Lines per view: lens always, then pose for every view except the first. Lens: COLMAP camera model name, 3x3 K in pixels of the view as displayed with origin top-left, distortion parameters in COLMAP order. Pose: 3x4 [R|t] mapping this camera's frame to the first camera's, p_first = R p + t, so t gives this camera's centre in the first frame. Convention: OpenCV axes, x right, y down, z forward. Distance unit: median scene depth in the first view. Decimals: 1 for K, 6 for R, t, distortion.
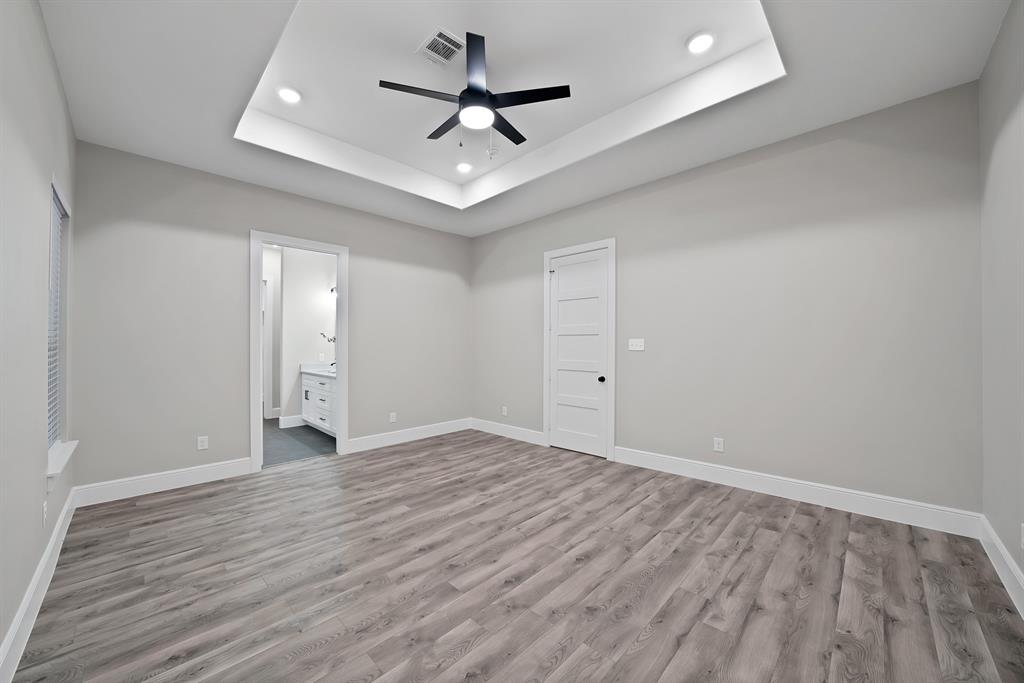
lens RADIAL K [[369.6, 0, 508.1], [0, 369.6, 348.2], [0, 0, 1]] dist [-0.019446, 0.000301]
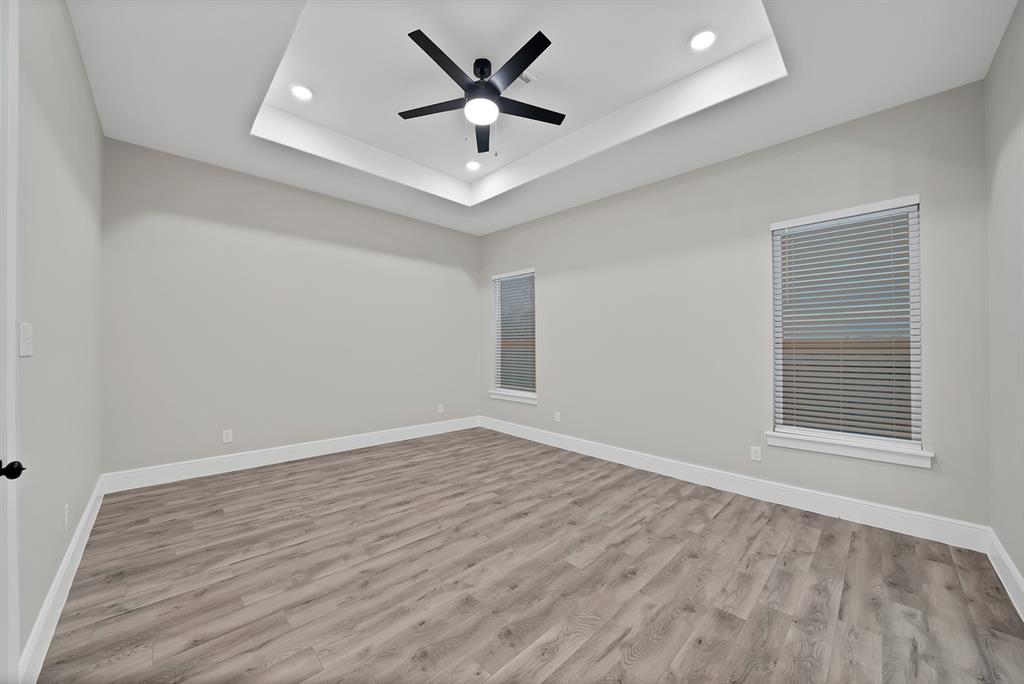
lens RADIAL K [[369.6, 0, 508.1], [0, 369.6, 348.7], [0, 0, 1]] dist [-0.019446, 0.000301]
pose [[-0.999638, -0.000993, 0.026882, -0.192164], [-0.000565, 0.999873, 0.015913, -0.022225], [-0.026894, 0.015892, -0.999512, 2.049644]]
